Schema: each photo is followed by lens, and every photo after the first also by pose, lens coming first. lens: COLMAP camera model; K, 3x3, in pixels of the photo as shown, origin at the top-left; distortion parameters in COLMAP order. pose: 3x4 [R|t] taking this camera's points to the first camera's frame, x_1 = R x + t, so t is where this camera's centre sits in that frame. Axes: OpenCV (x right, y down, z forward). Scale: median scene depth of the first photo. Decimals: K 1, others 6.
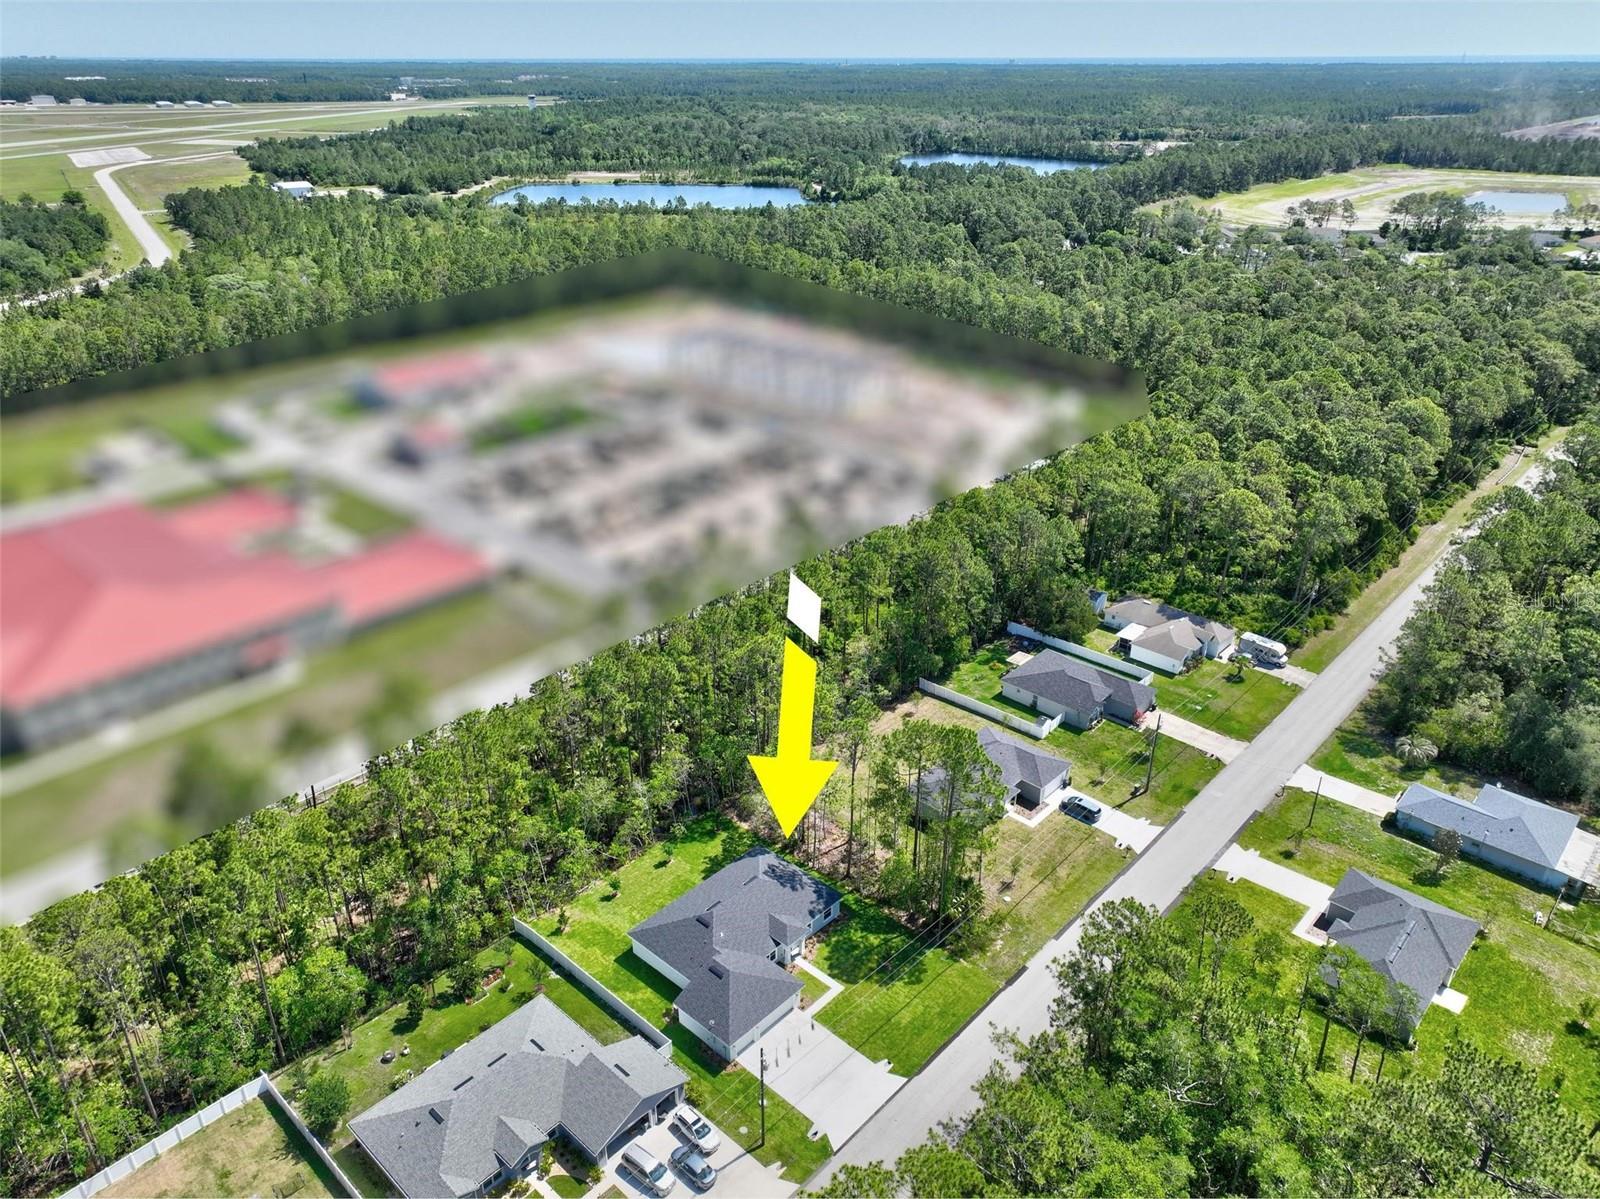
lens RADIAL K [[1113.2, 0, 800.0], [0, 1113.2, 599.5], [0, 0, 1]] dist [0.004078, 0.002928]
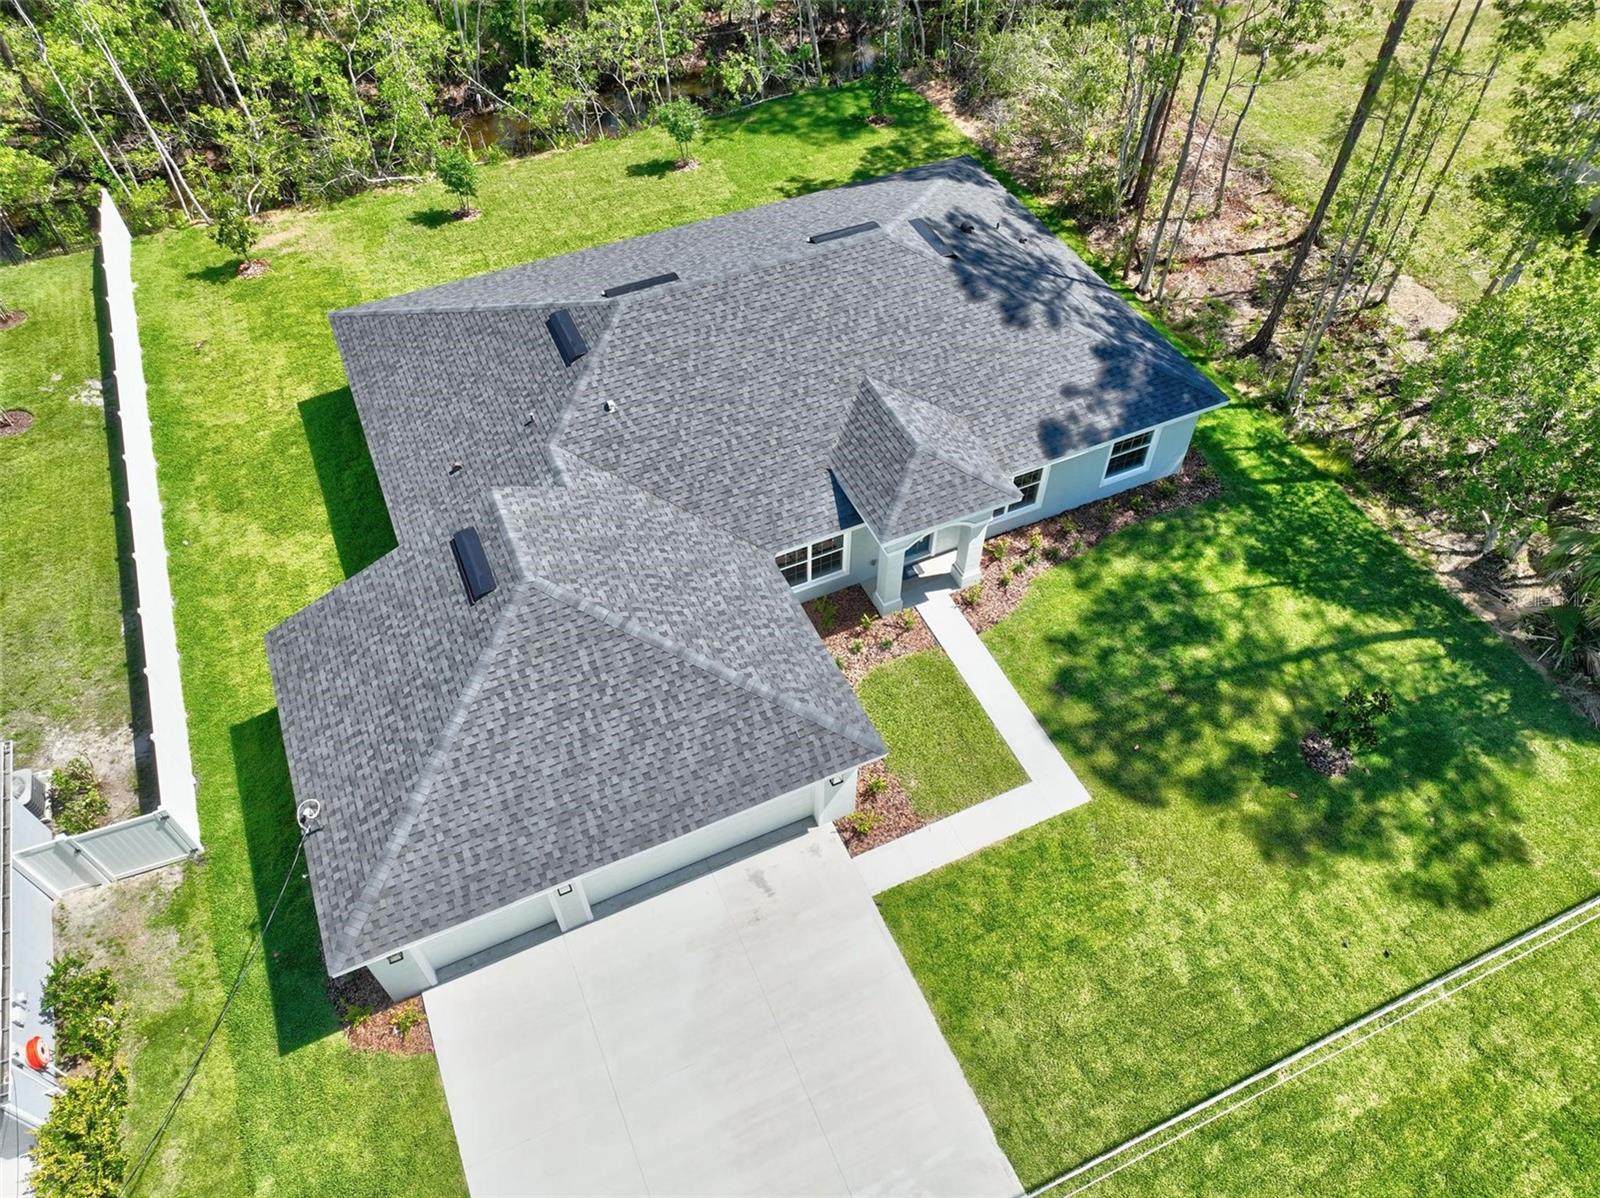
lens RADIAL K [[1125.9, 0, 800.0], [0, 1125.9, 599.0], [0, 0, 1]] dist [-0.001635, 0.014780]
pose [[0.921277, 0.299854, -0.247662, 0.028662], [-0.170463, 0.883726, 0.435856, 0.215943], [0.349559, -0.359327, 0.865270, 0.755151]]
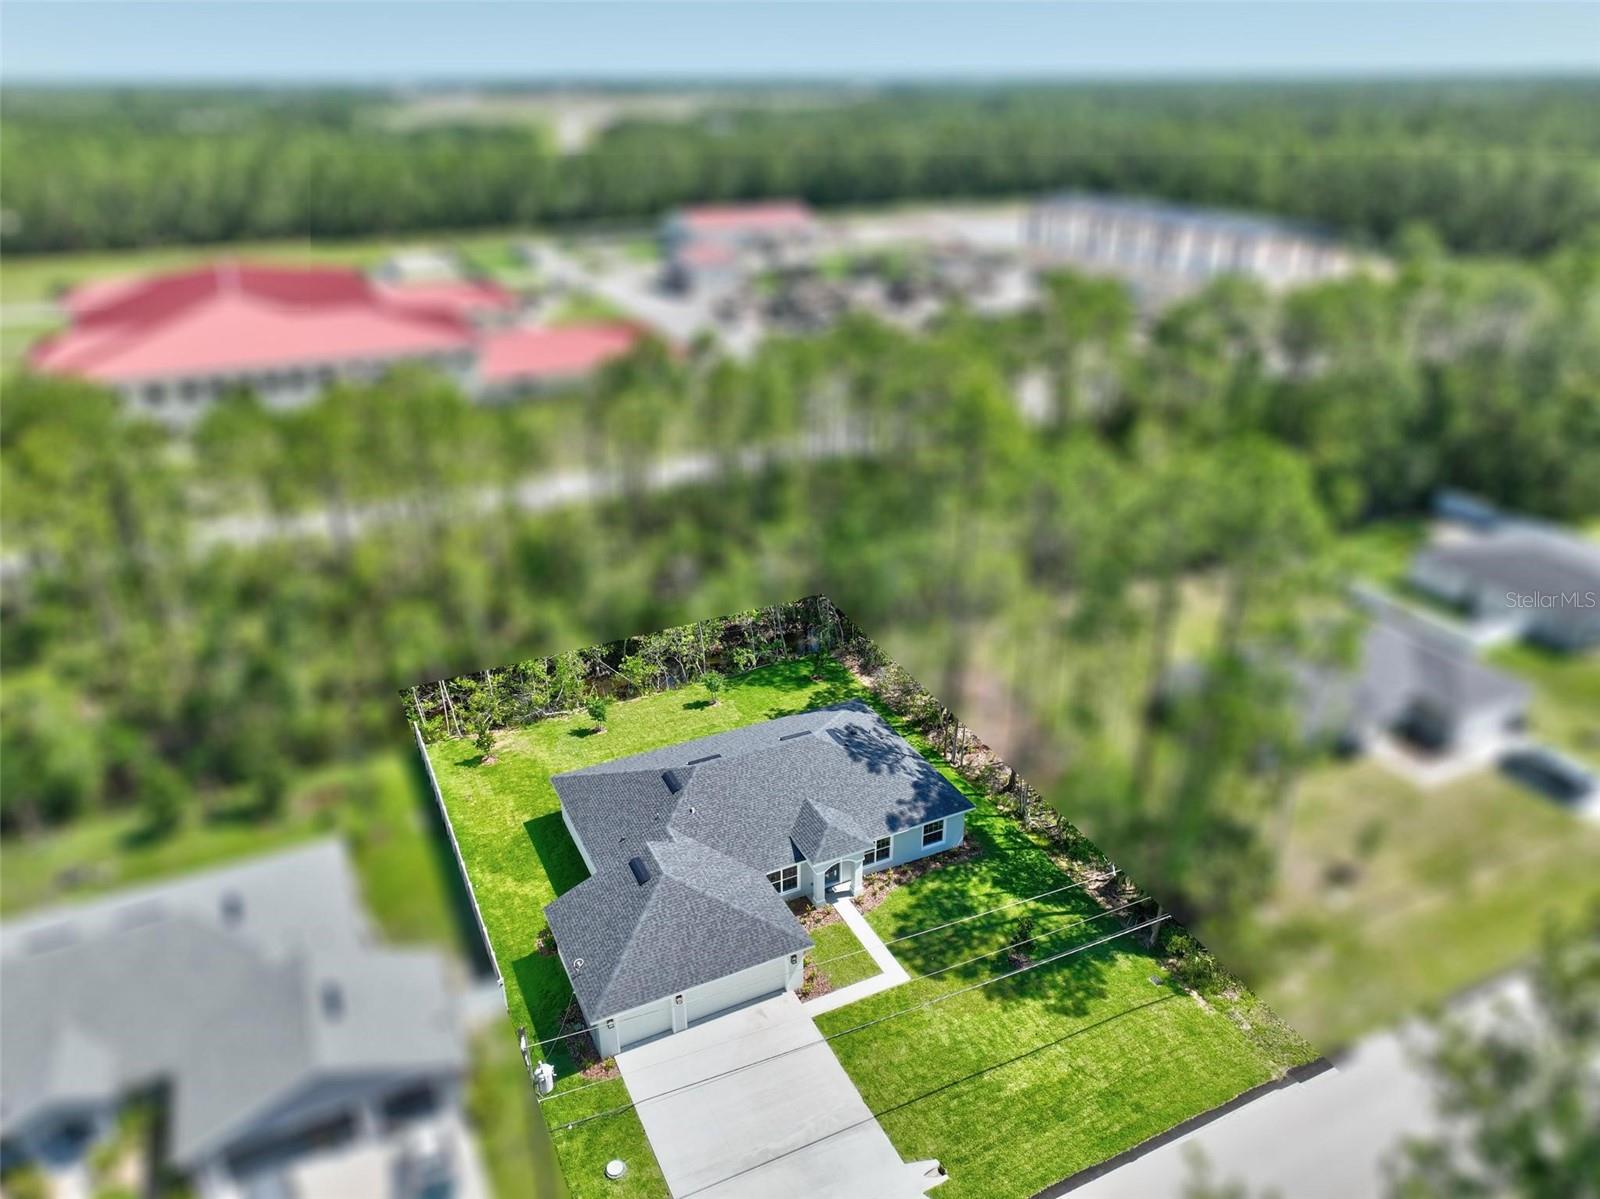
lens RADIAL K [[1125.9, 0, 800.0], [0, 1125.9, 599.5], [0, 0, 1]] dist [-0.001635, 0.014780]
pose [[0.930572, 0.152241, -0.332954, 0.120027], [-0.155925, 0.987643, 0.015800, 0.179234], [0.331245, 0.037213, 0.942811, 0.501415]]
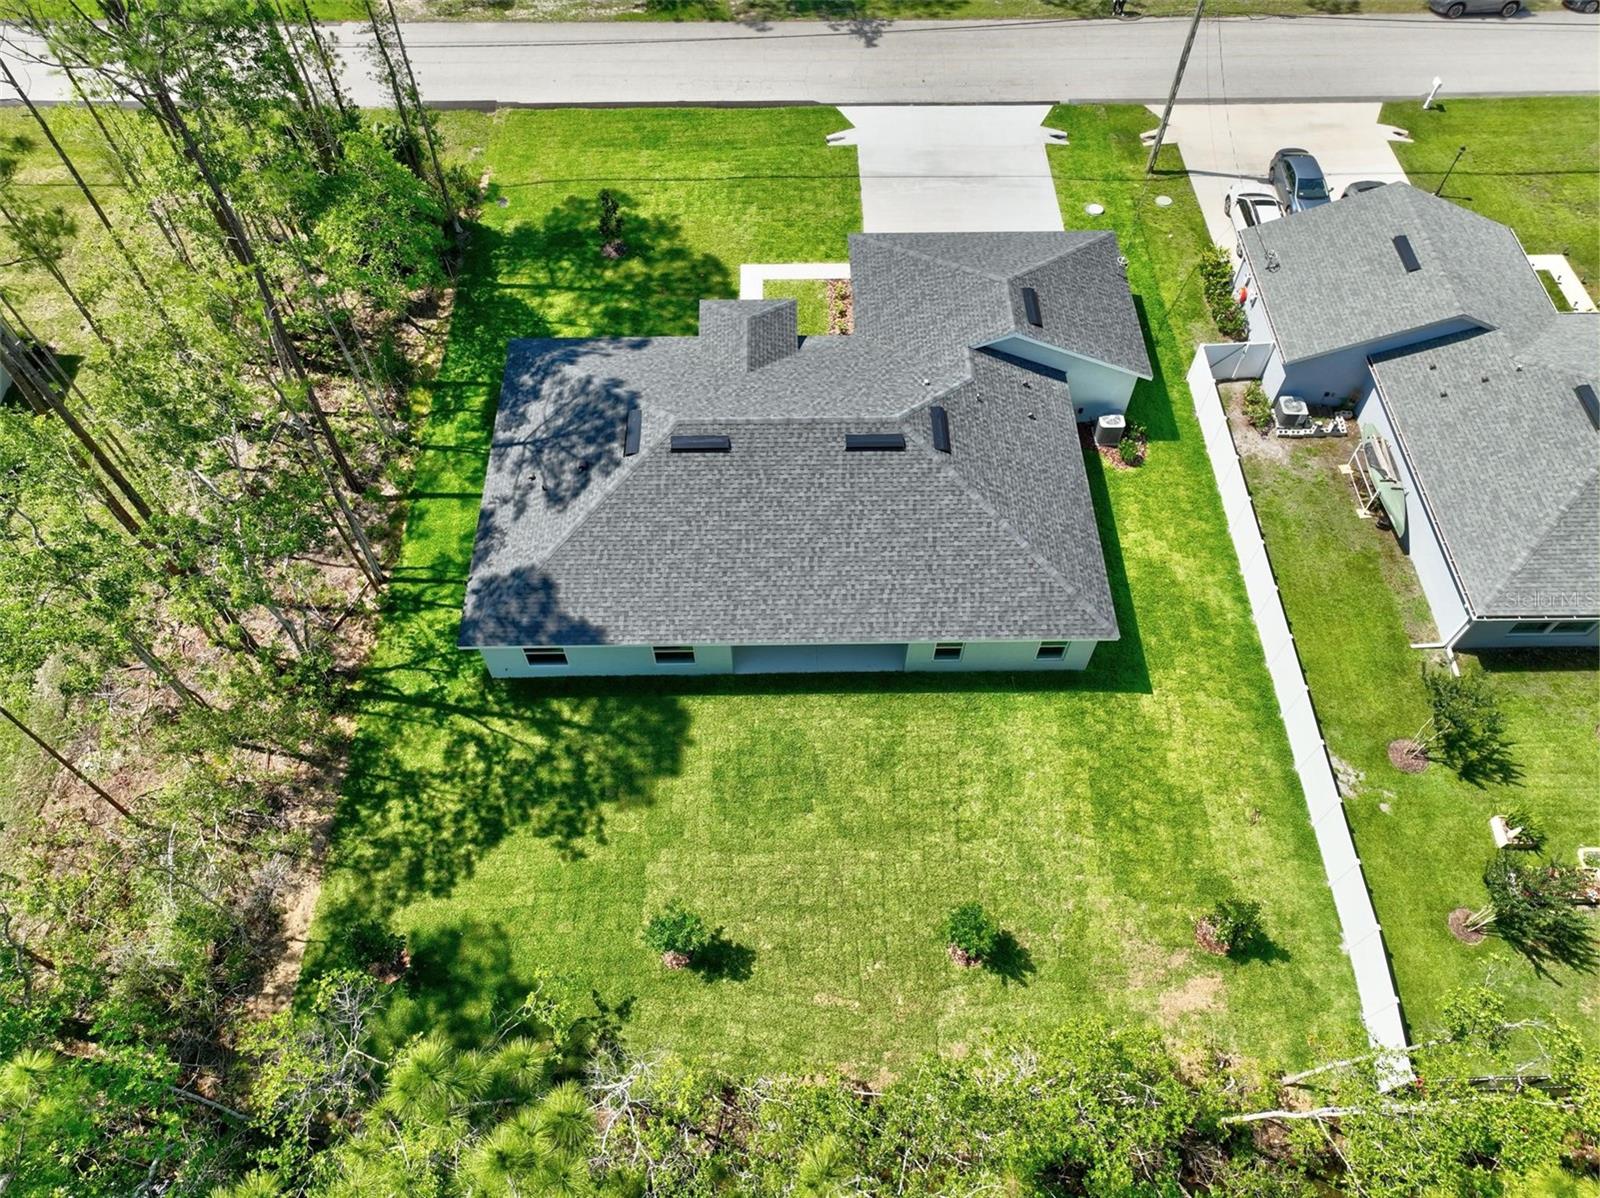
lens RADIAL K [[1128.6, 0, 800.0], [0, 1128.6, 599.0], [0, 0, 1]] dist [-0.001058, 0.010177]
pose [[-0.691802, -0.603028, 0.397200, -0.200290], [0.311902, 0.246560, 0.917565, 0.002704], [-0.651251, 0.758660, 0.017515, 0.998282]]
